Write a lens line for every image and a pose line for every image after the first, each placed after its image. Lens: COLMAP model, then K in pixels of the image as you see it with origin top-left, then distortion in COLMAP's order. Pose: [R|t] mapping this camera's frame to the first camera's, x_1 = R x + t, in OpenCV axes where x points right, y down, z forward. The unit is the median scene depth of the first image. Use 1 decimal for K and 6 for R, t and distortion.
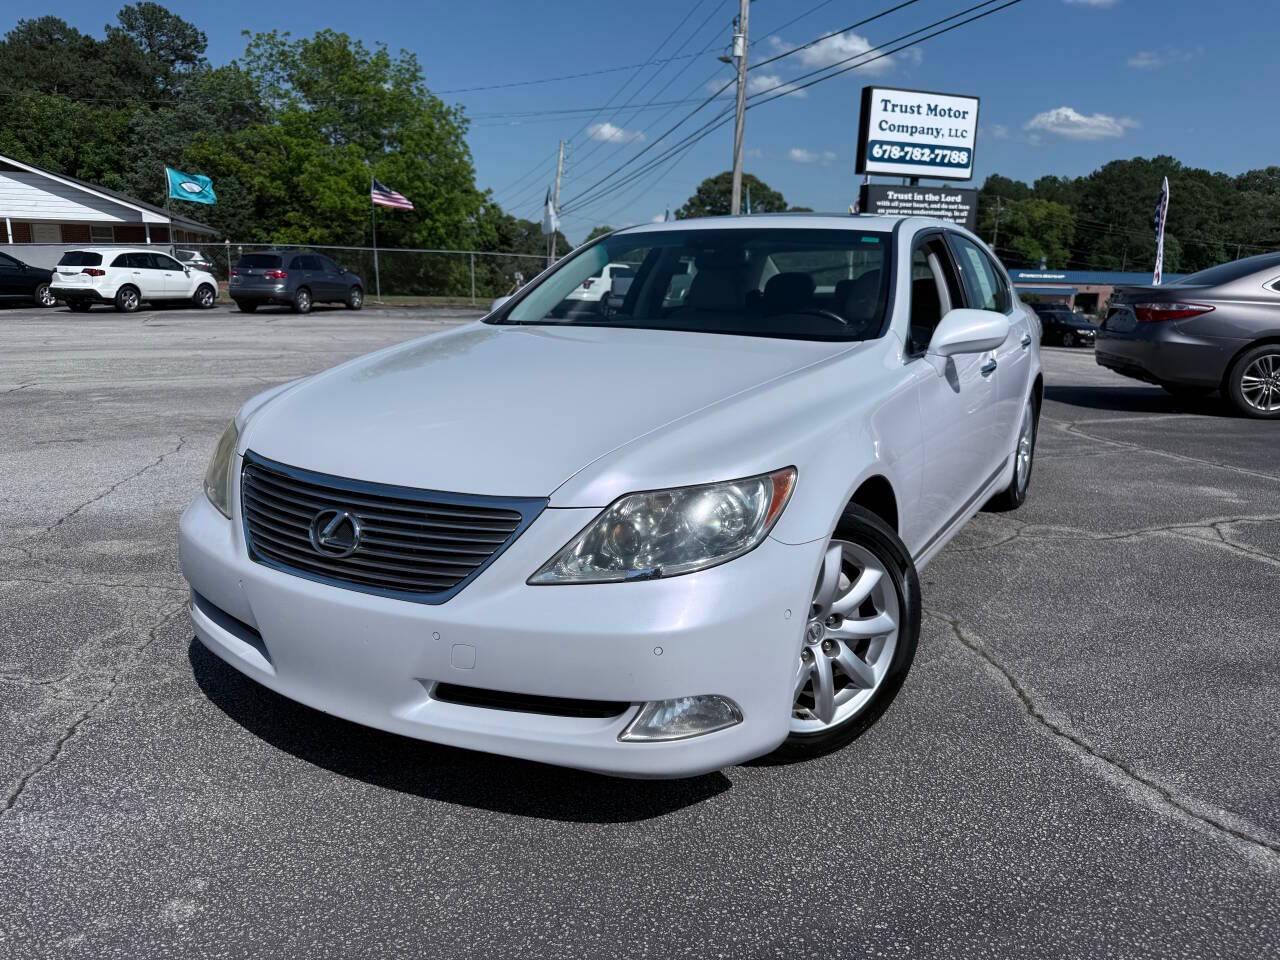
lens RADIAL K [[911.1, 0, 640.2], [0, 911.1, 497.8], [0, 0, 1]] dist [0.008363, -0.015251]
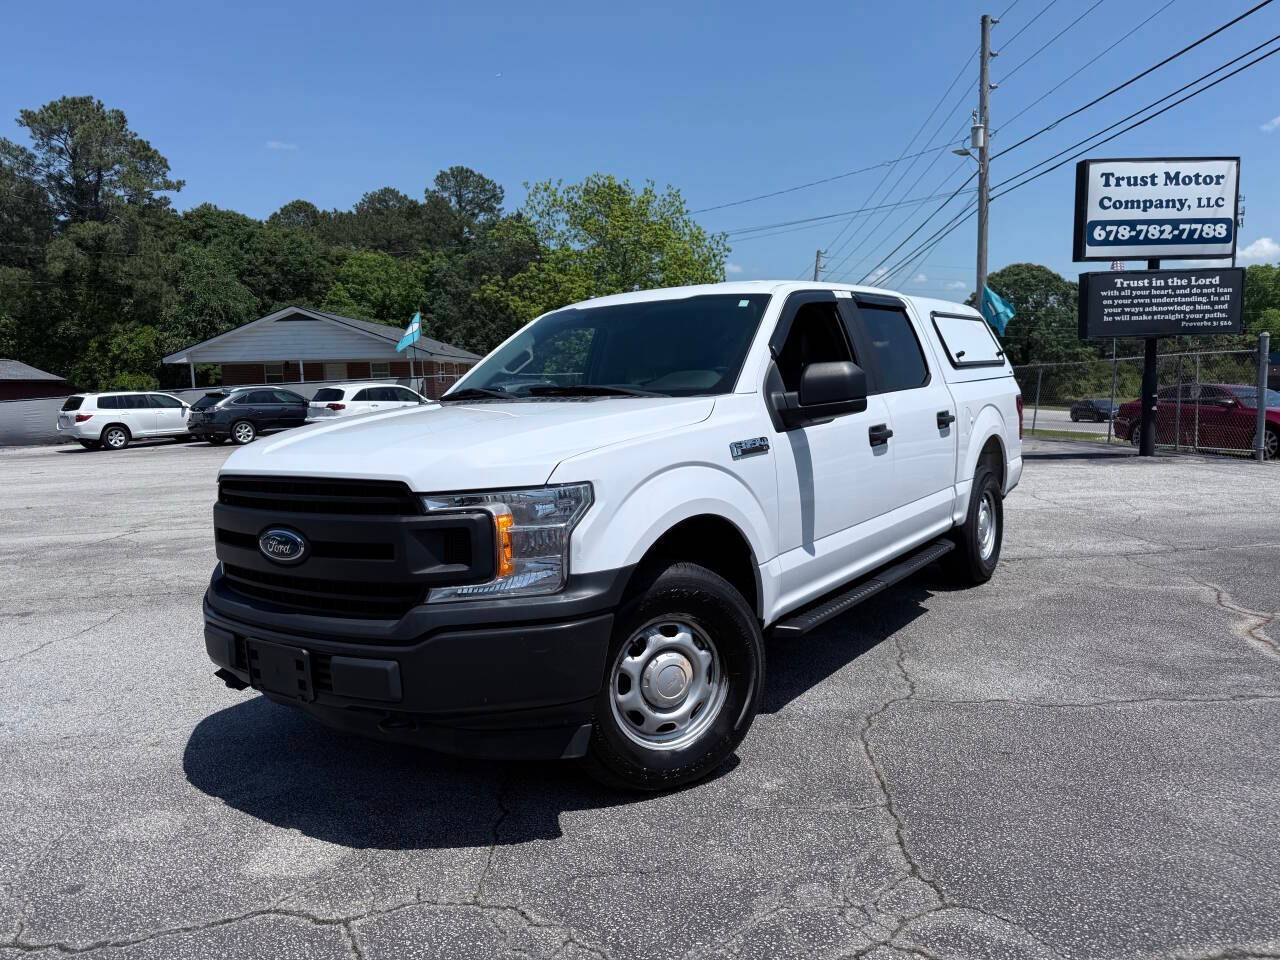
lens RADIAL K [[911.1, 0, 644.3], [0, 911.1, 496.8], [0, 0, 1]] dist [0.008363, -0.015251]
pose [[0.953454, -0.009394, -0.301393, 0.111626], [-0.025030, 0.993599, -0.110152, -0.037736], [0.300499, 0.112569, 0.947116, 0.110569]]
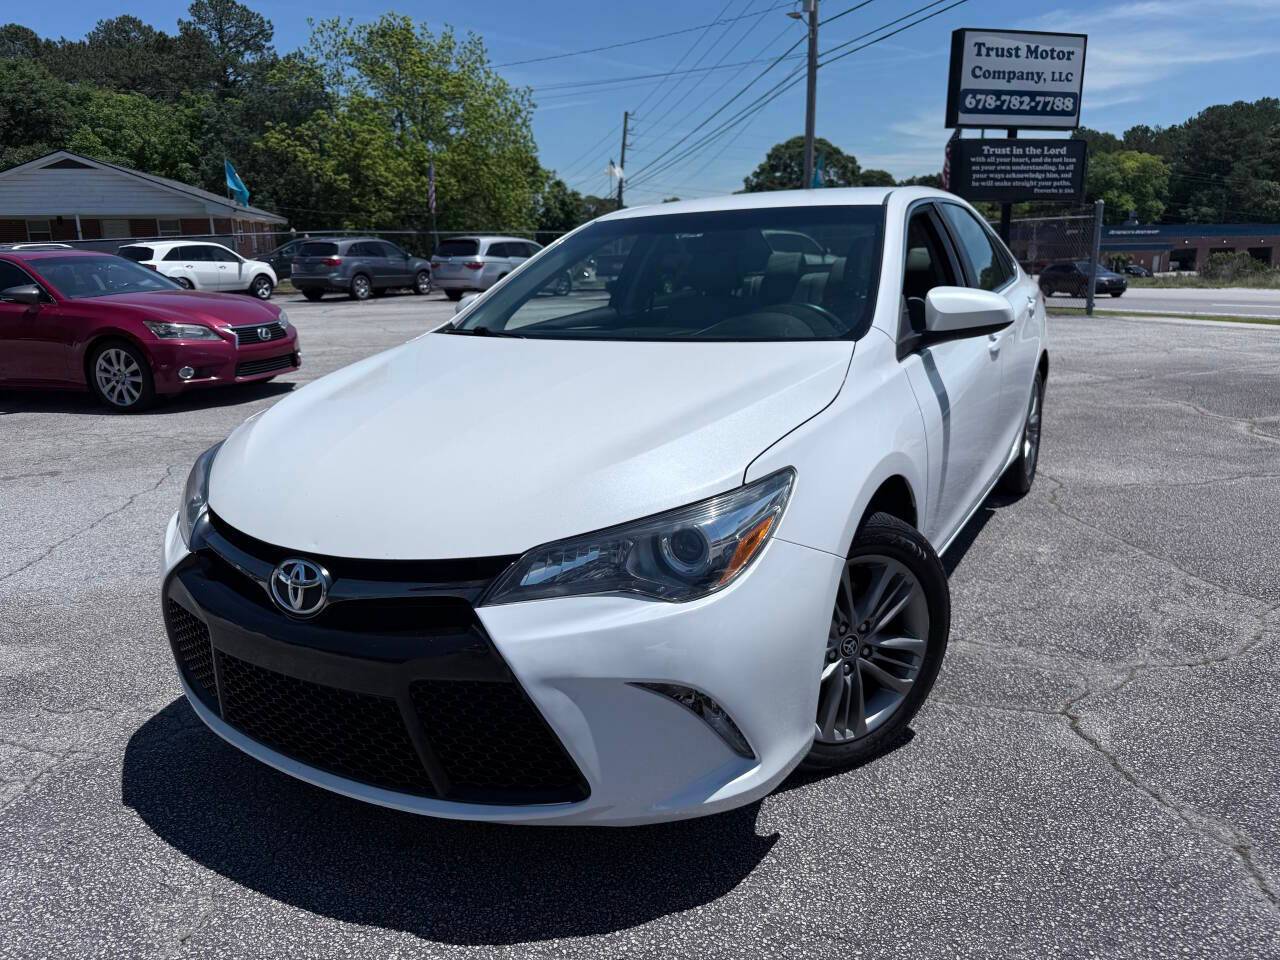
lens RADIAL K [[911.1, 0, 640.4], [0, 911.1, 487.7], [0, 0, 1]] dist [0.008363, -0.015251]
pose [[0.996670, -0.016850, -0.079780, 0.001862], [0.018249, 0.999692, 0.016842, -0.021119], [0.079472, -0.018241, 0.996670, 0.072895]]
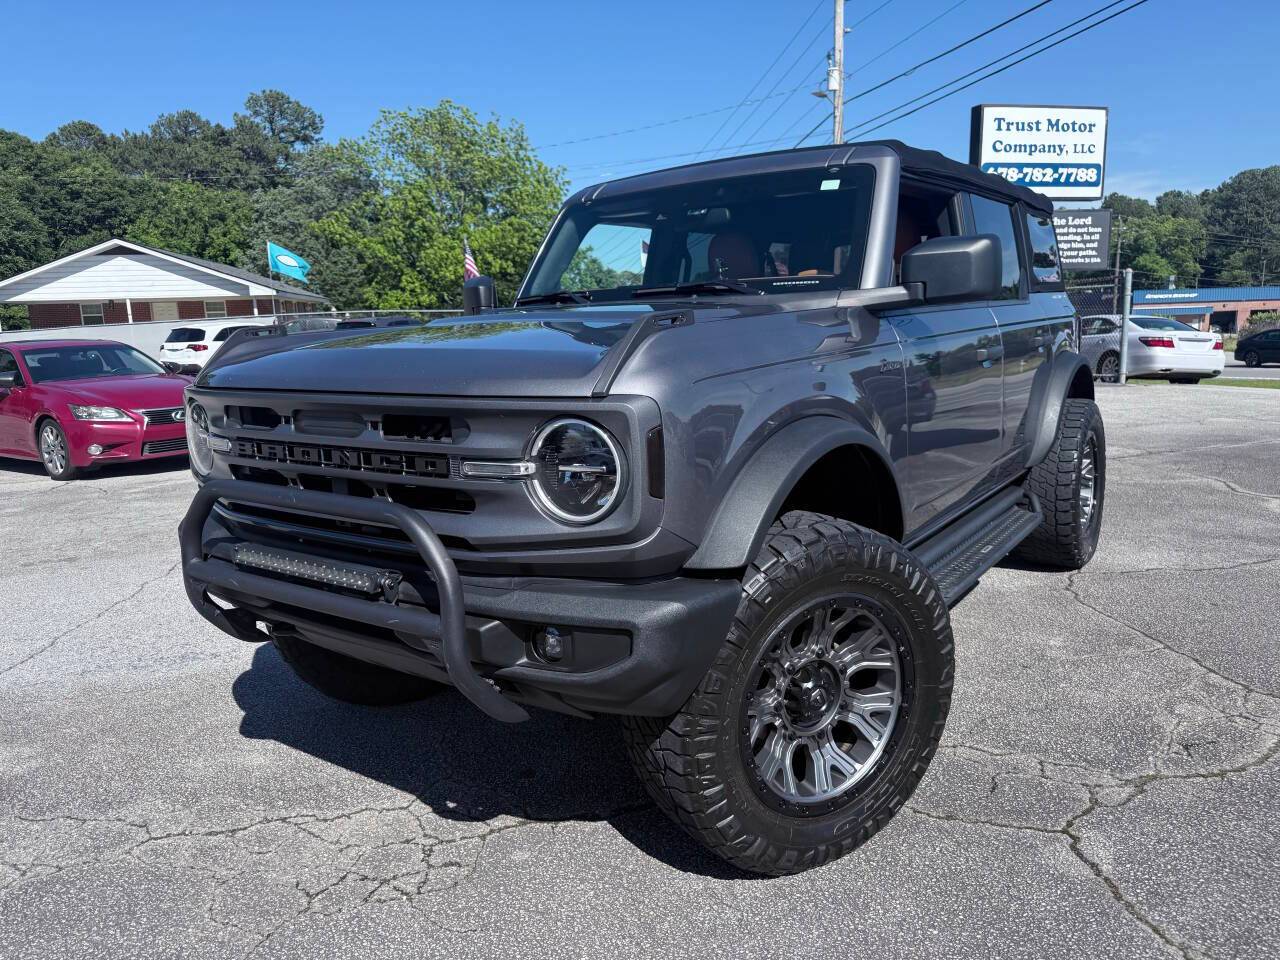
lens RADIAL K [[911.1, 0, 637.6], [0, 911.1, 495.1], [0, 0, 1]] dist [0.008363, -0.015251]
pose [[0.992222, -0.030380, -0.120719, 0.011454], [0.024400, 0.998415, -0.050710, -0.026303], [0.122068, 0.047370, 0.991391, 0.077247]]
